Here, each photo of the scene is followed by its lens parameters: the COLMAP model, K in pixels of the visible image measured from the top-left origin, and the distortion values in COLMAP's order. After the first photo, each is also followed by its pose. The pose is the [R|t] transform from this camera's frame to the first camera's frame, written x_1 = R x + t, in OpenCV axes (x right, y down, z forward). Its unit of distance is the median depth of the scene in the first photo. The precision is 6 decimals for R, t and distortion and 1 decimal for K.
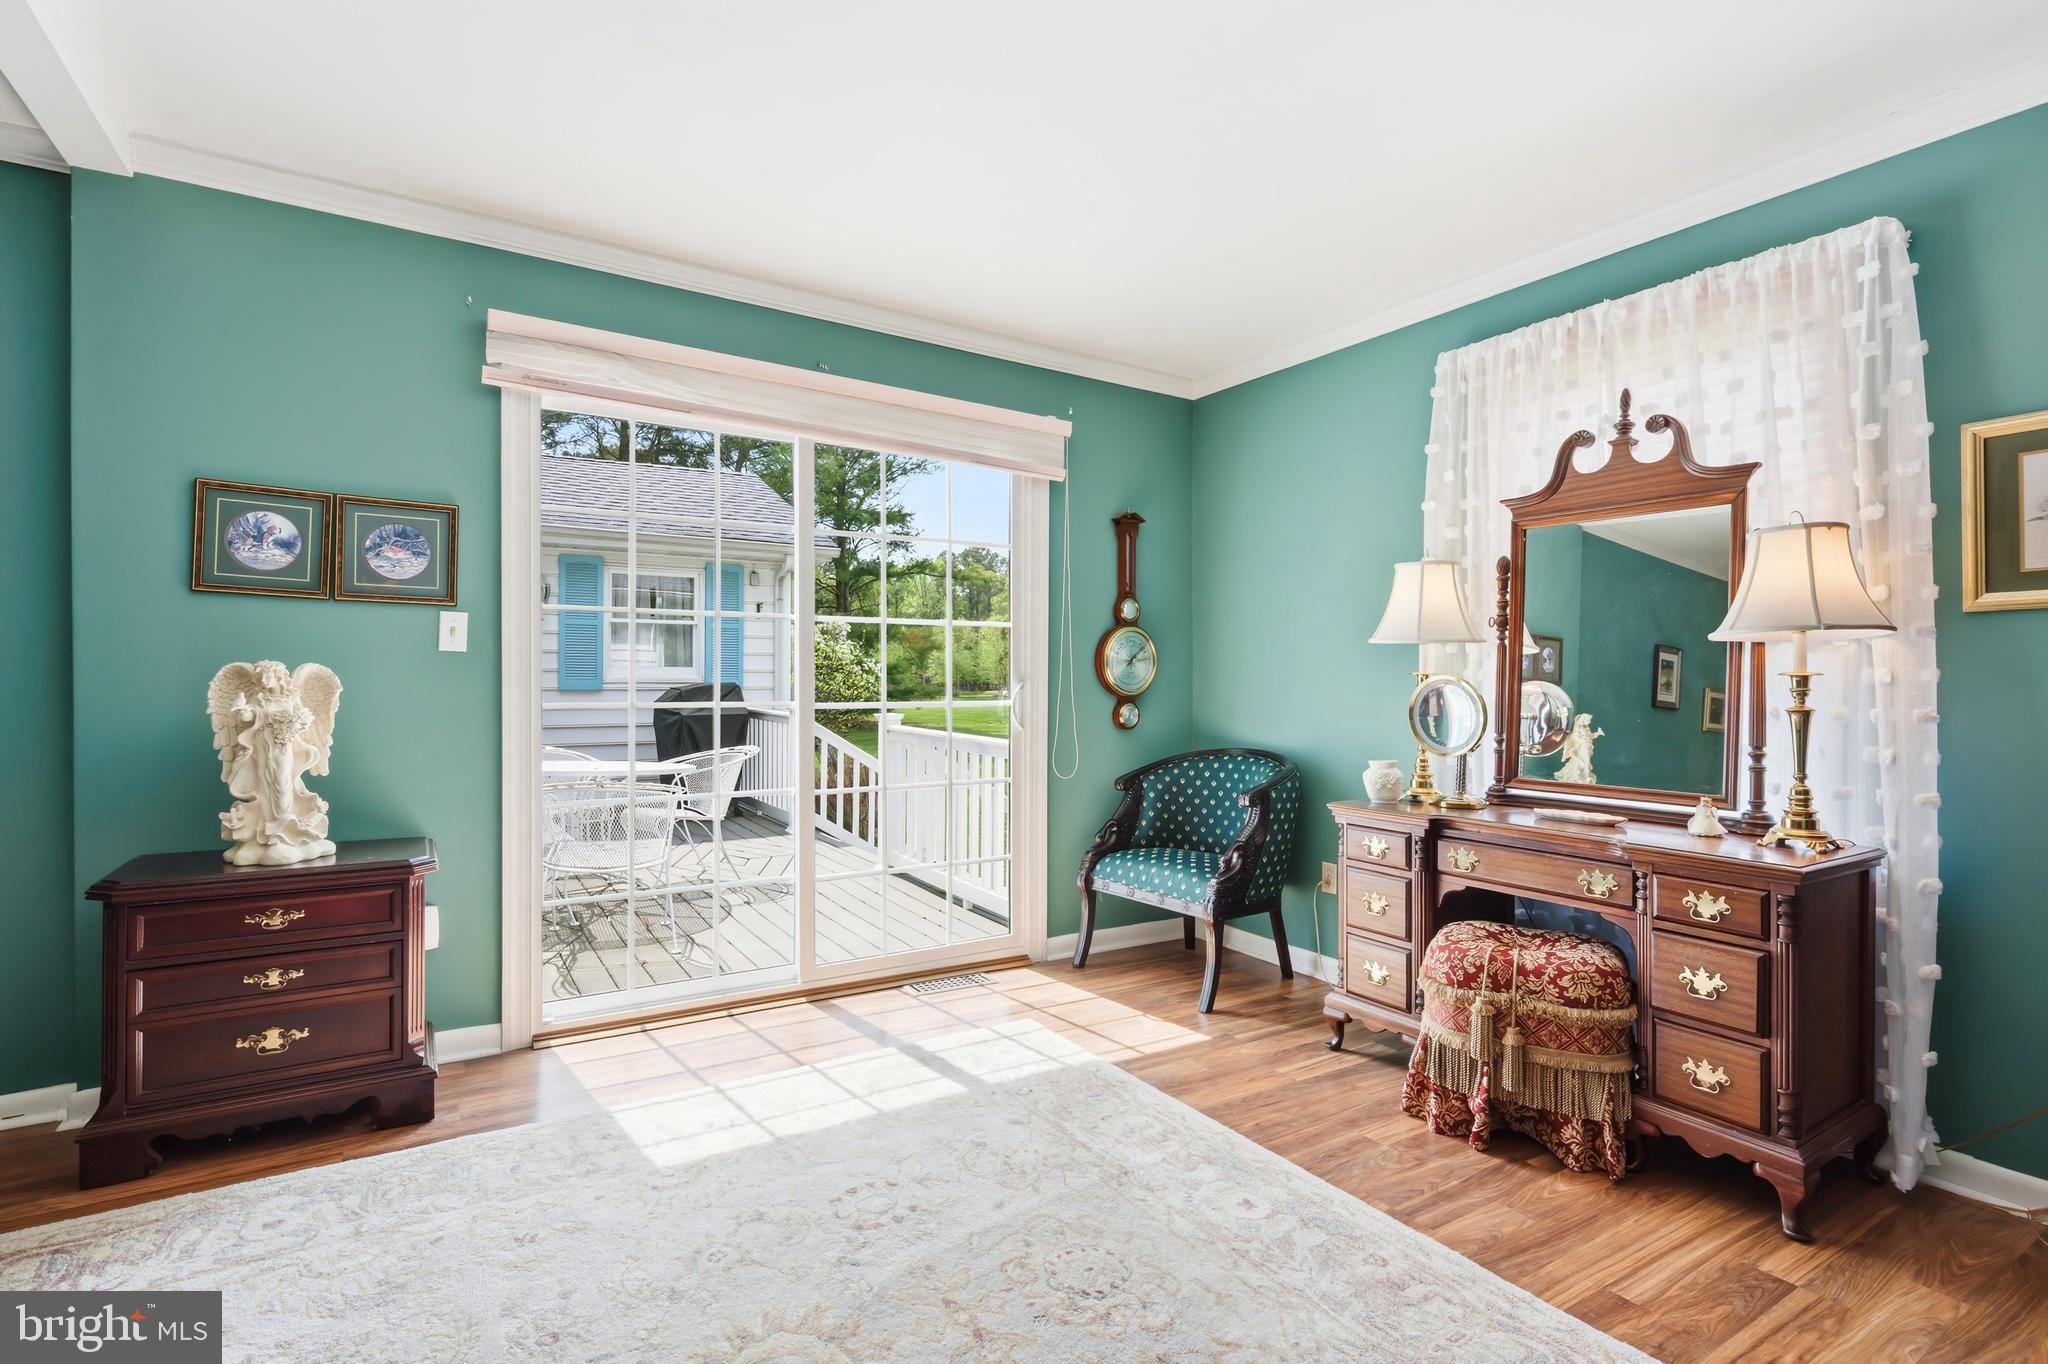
lens RADIAL K [[975.7, 0, 1022.1], [0, 975.7, 676.2], [0, 0, 1]] dist [-0.001971, 0.000245]
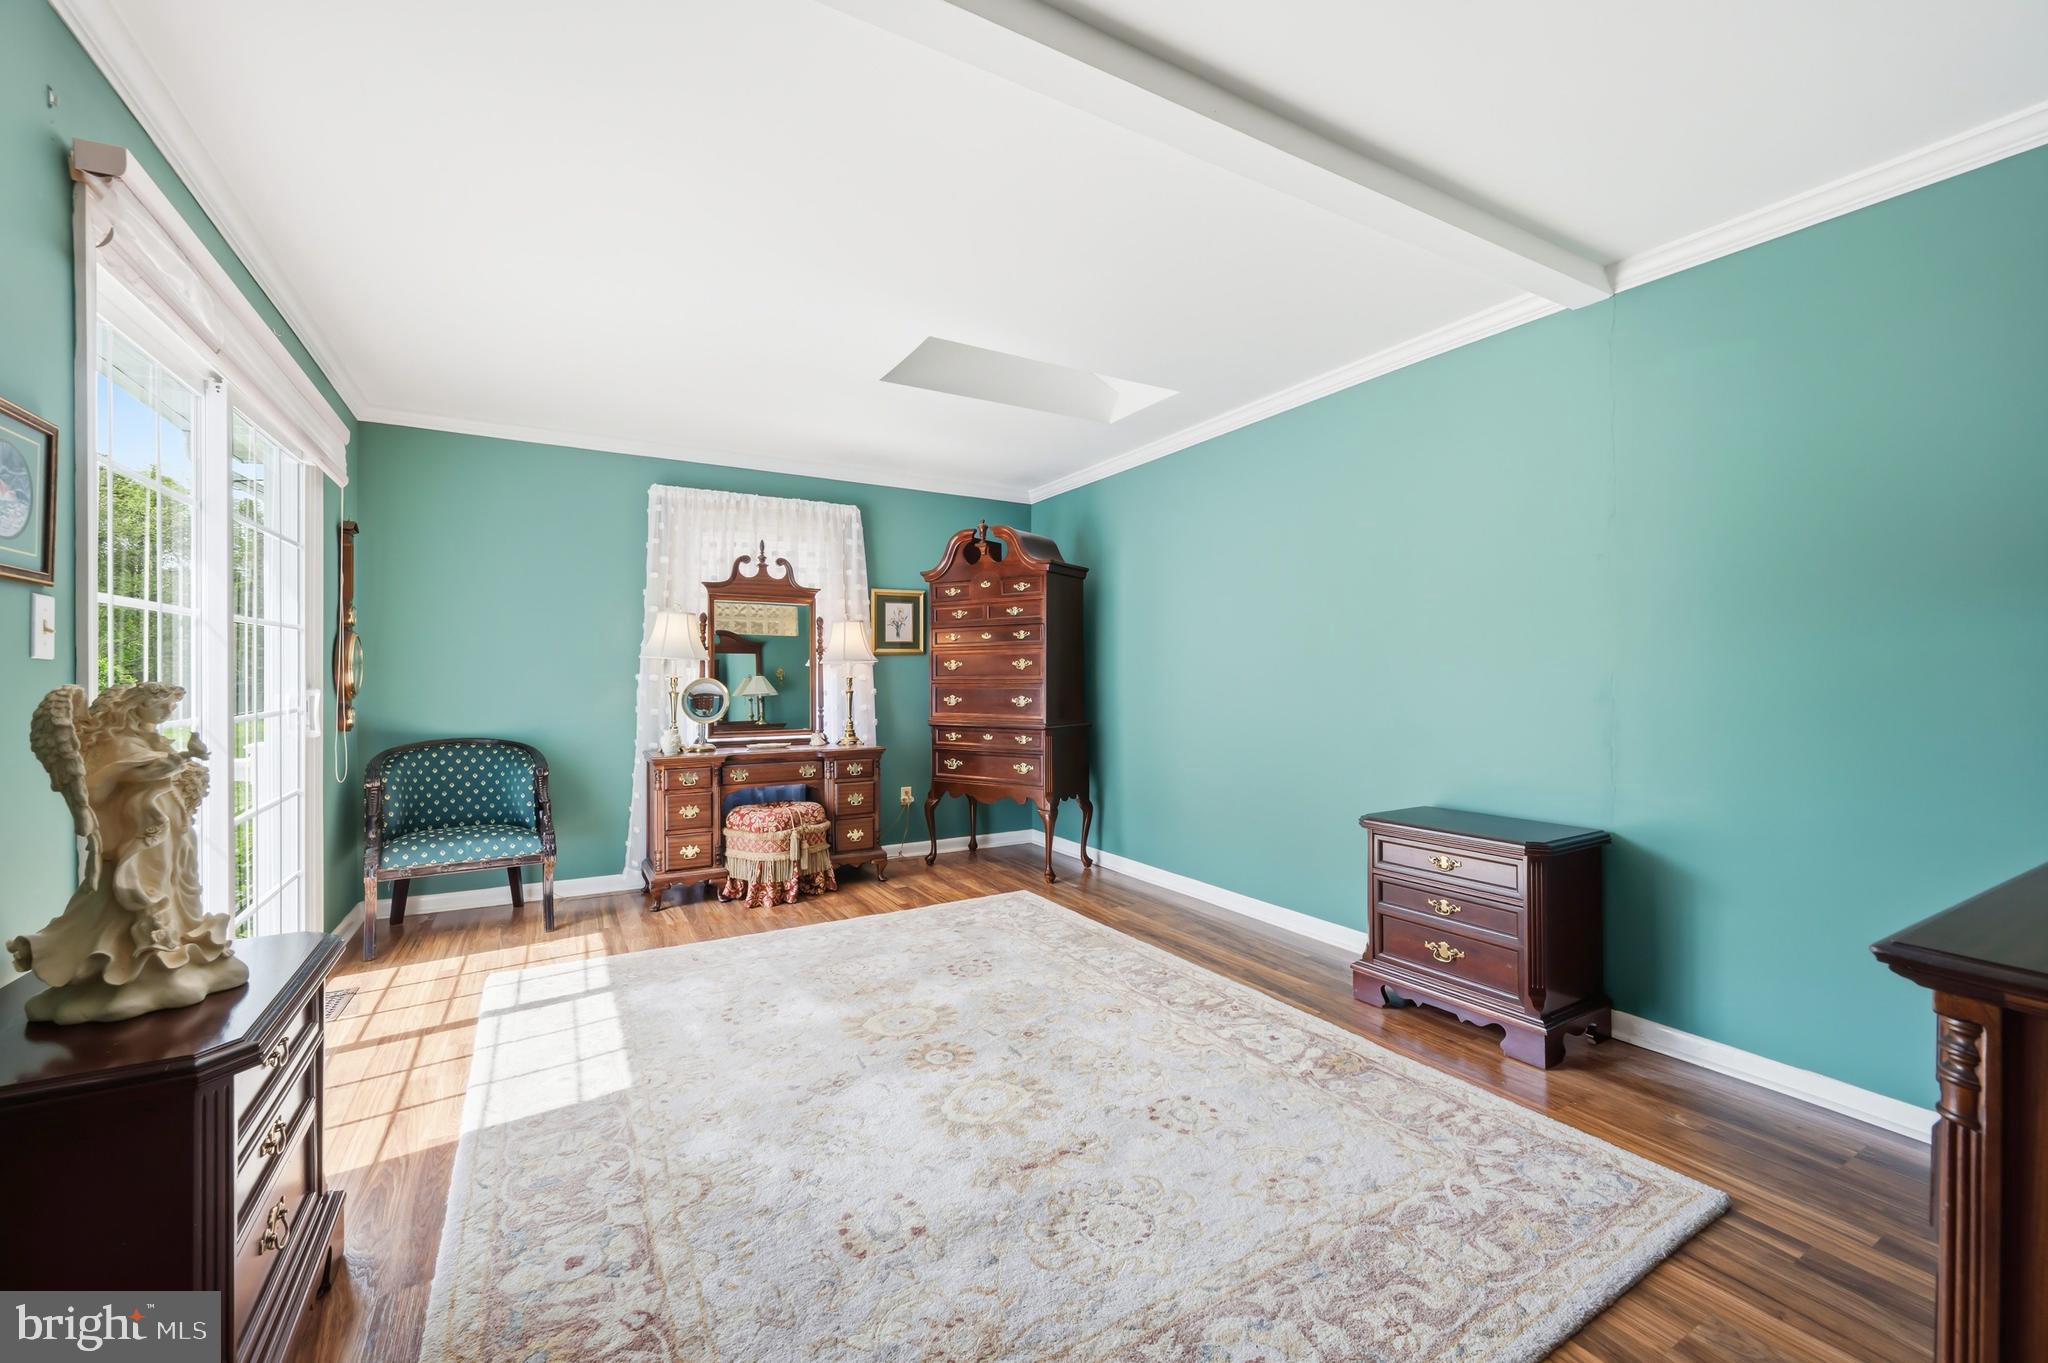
lens RADIAL K [[830.5, 0, 1029.3], [0, 830.5, 675.7], [0, 0, 1]] dist [-0.001843, 0.000978]
pose [[0.030316, -0.009295, 0.999497, -1.139798], [-0.001541, 0.999955, 0.009346, -0.022662], [-0.999539, -0.001823, 0.030301, 0.376637]]
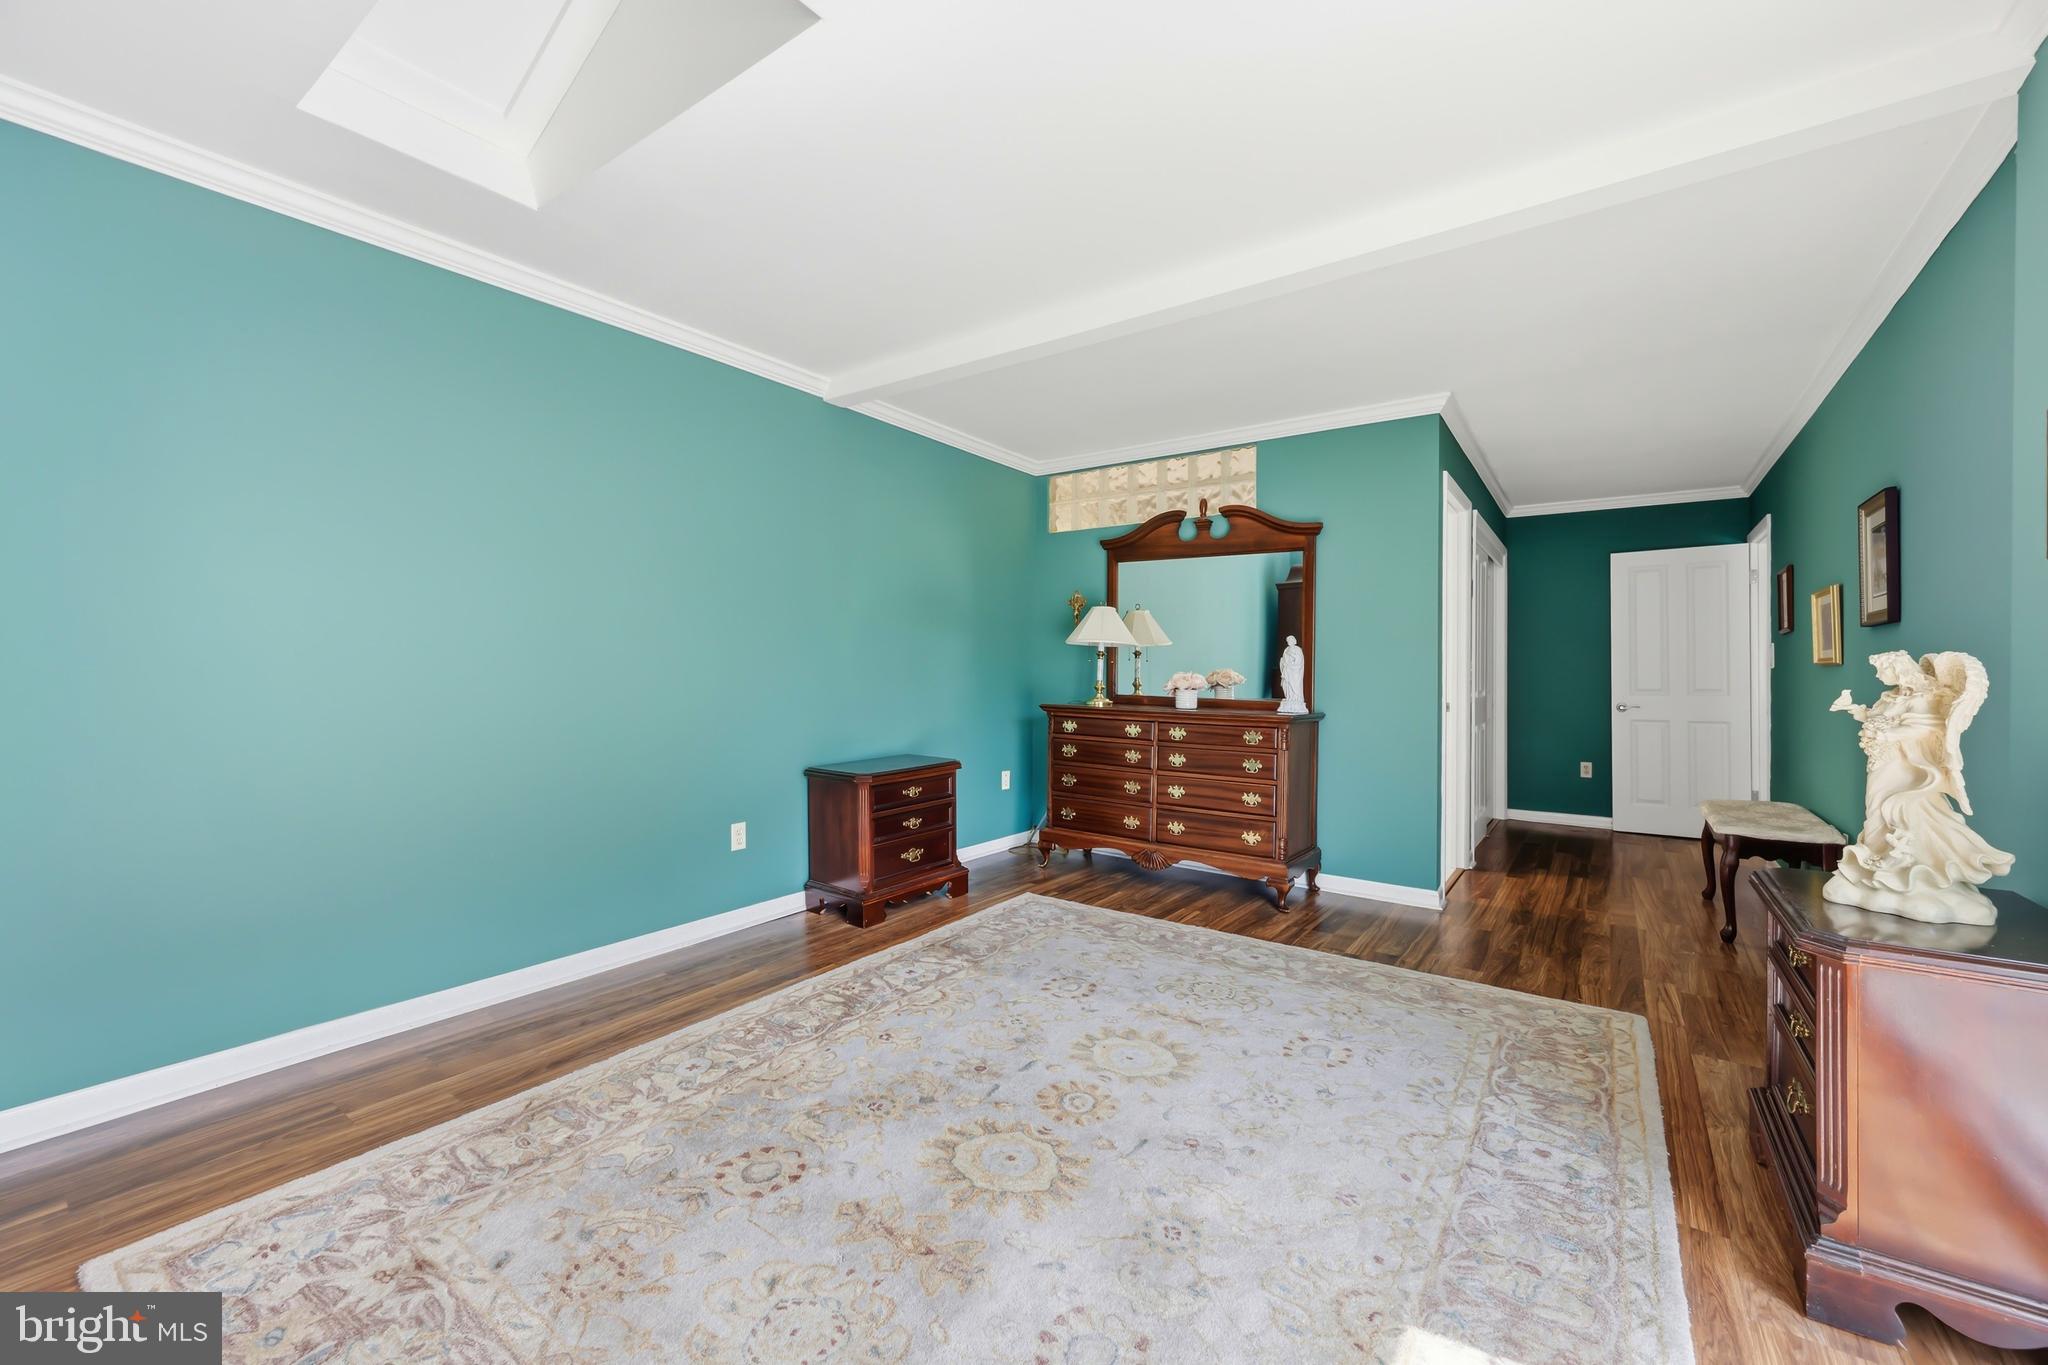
lens RADIAL K [[830.5, 0, 1021.7], [0, 830.5, 669.6], [0, 0, 1]] dist [-0.001843, 0.000978]
pose [[-0.921069, -0.011410, -0.389233, 0.120888], [-0.009767, 0.999933, -0.006201, 0.010157], [0.389278, -0.001910, -0.921118, 1.192964]]
